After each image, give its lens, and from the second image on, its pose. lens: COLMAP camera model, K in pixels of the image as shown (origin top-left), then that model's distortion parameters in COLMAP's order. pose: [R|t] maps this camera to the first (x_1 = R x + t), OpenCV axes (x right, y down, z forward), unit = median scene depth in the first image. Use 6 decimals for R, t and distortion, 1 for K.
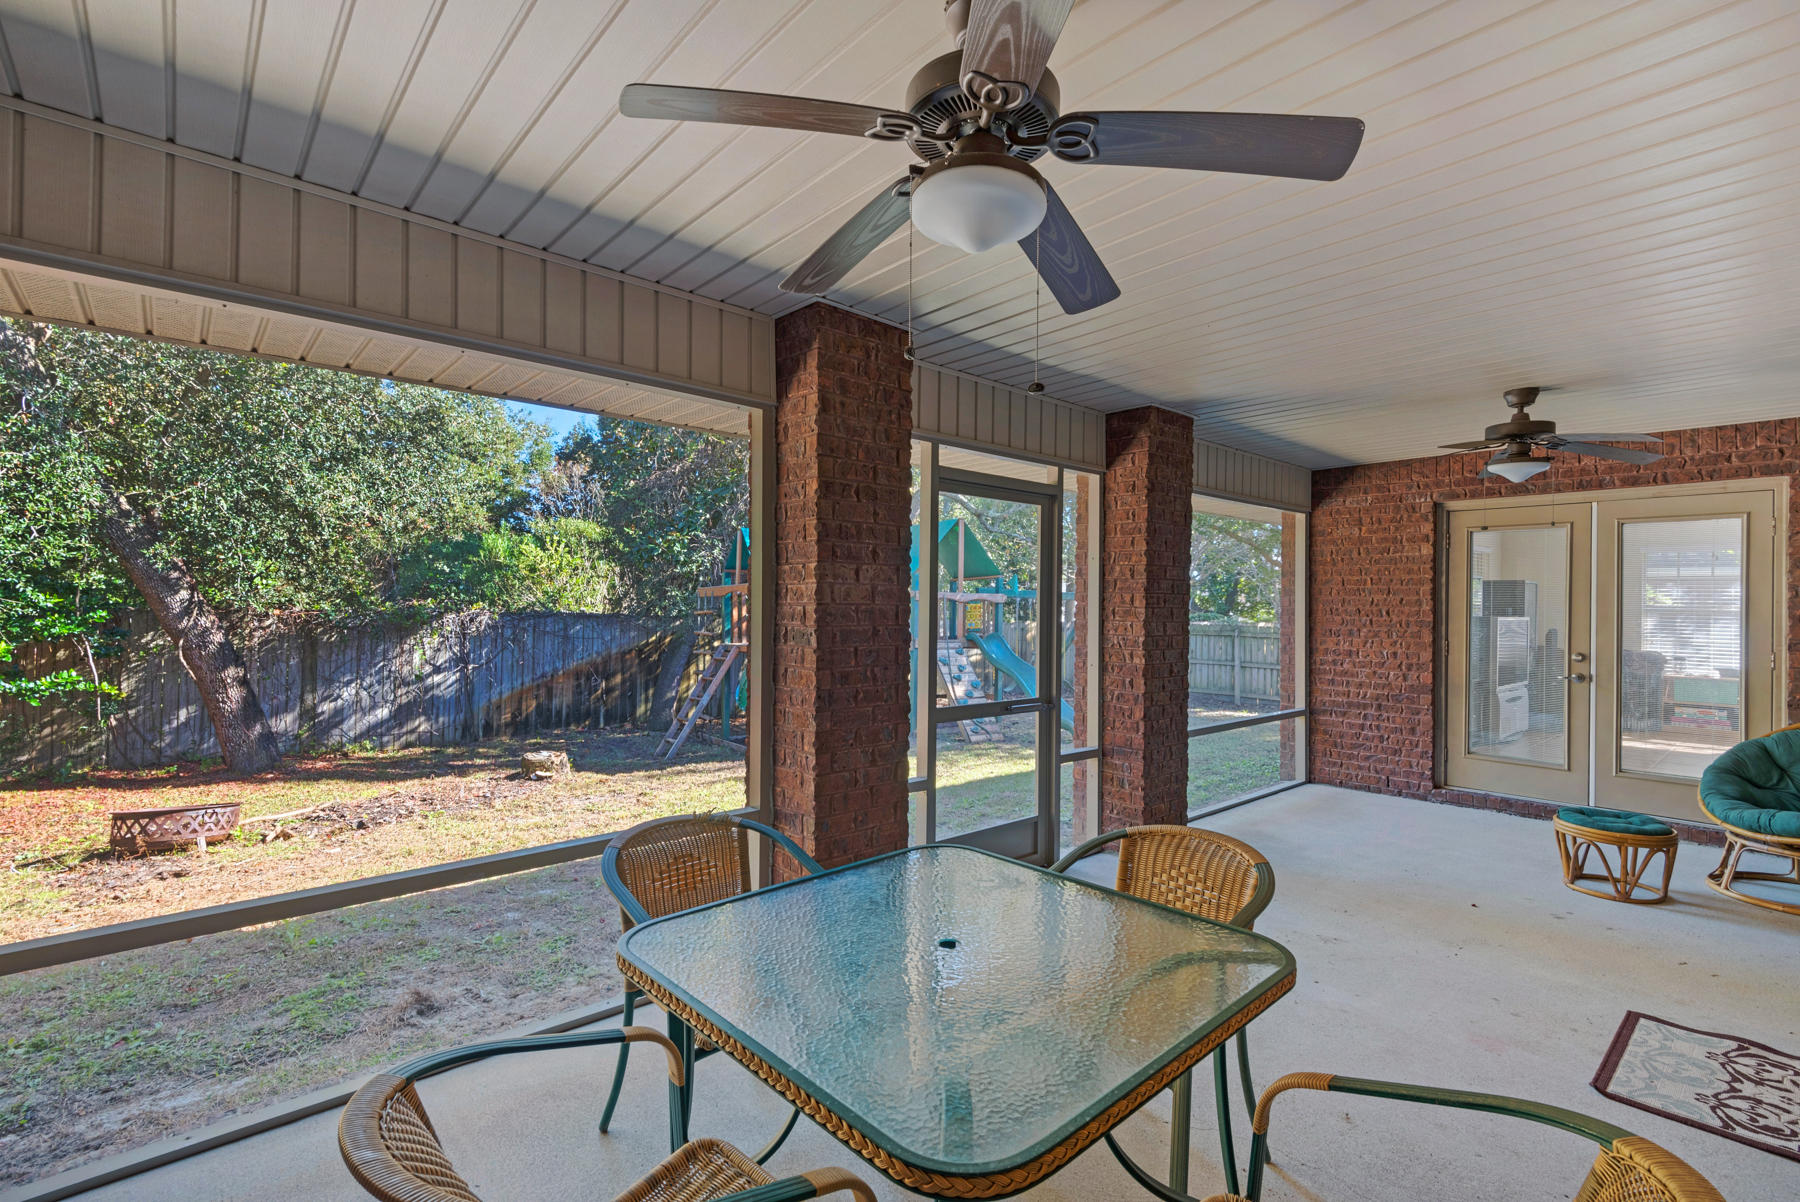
lens RADIAL K [[808.9, 0, 899.7], [0, 808.9, 602.6], [0, 0, 1]] dist [-0.000380, 0.000143]
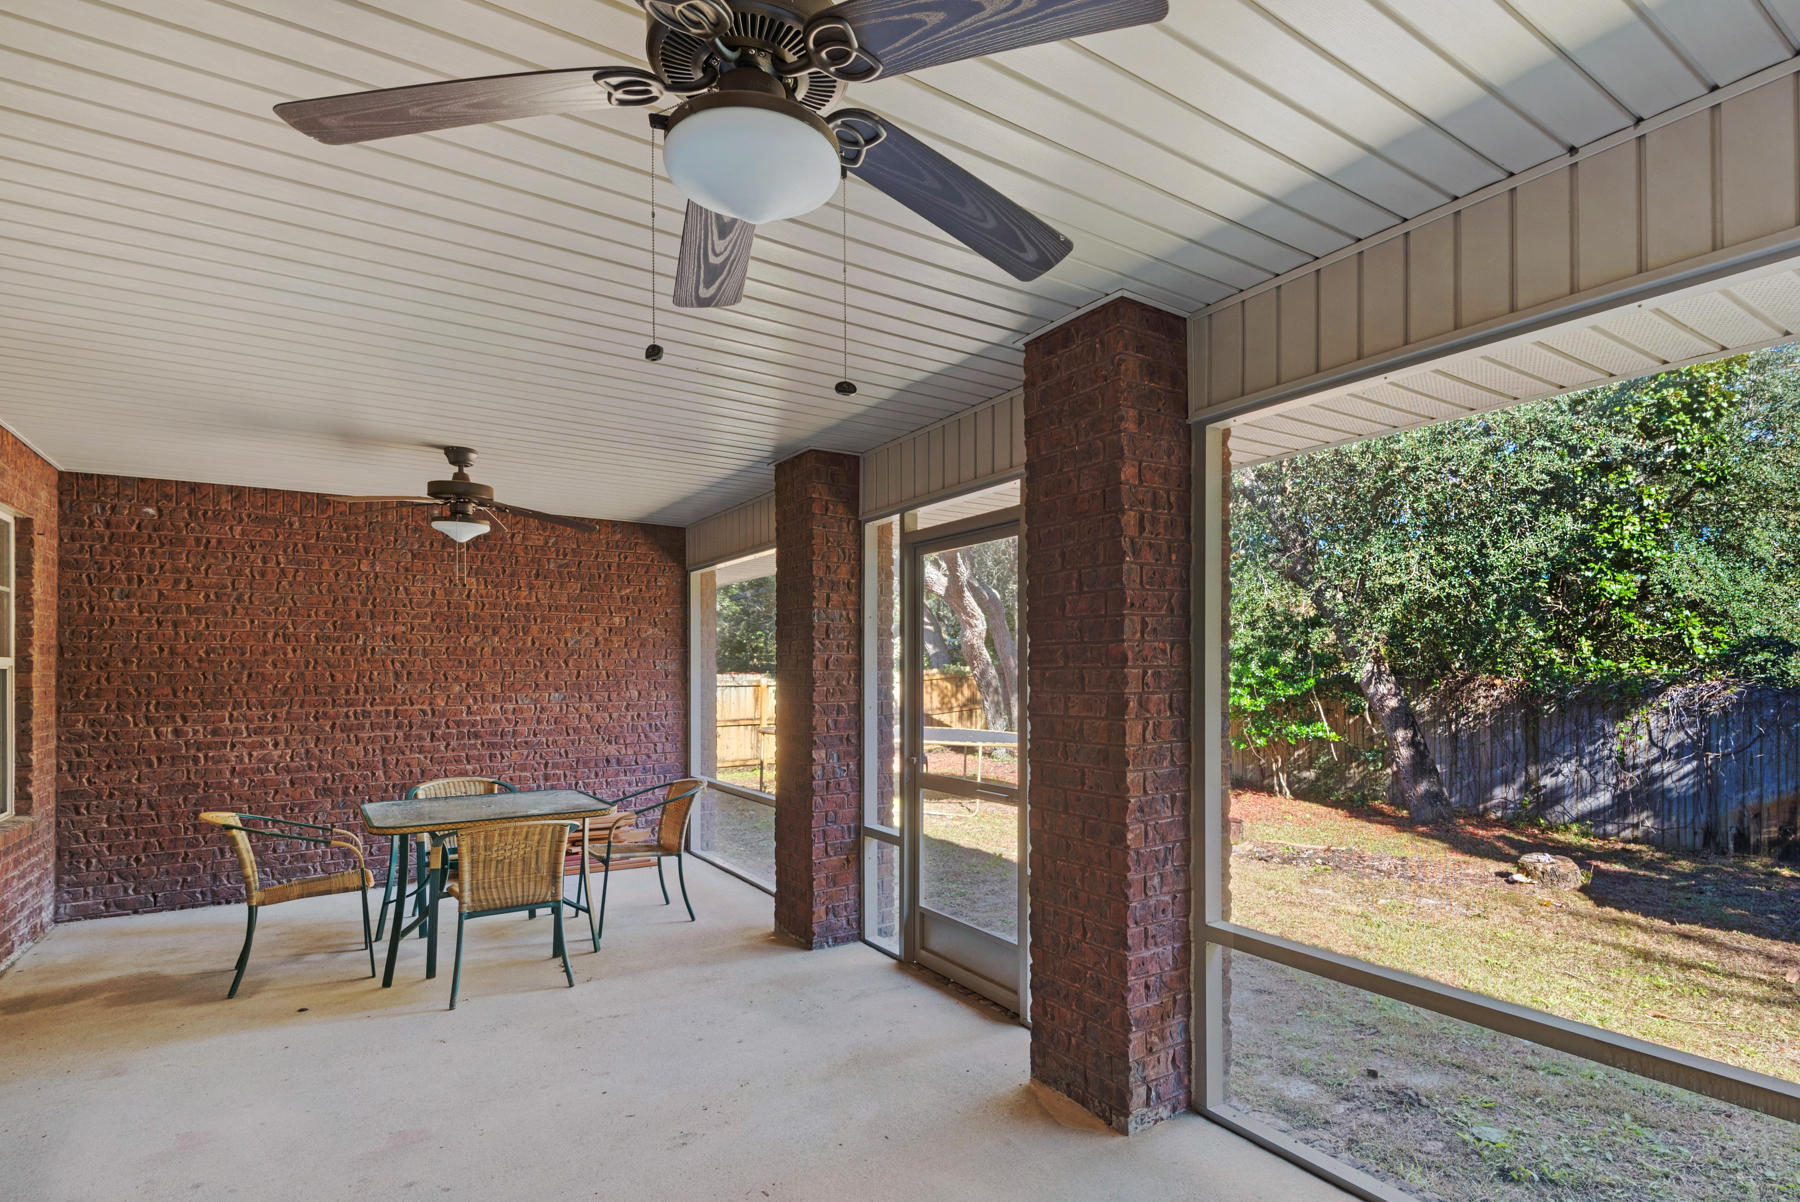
lens RADIAL K [[885.0, 0, 970.0], [0, 885.0, 671.6], [0, 0, 1]] dist [-0.004934, -0.000581]
pose [[-0.126278, -0.007856, -0.991964, 0.385569], [0.004948, 0.999951, -0.008549, 0.004347], [0.991983, -0.005987, -0.126233, 0.416187]]
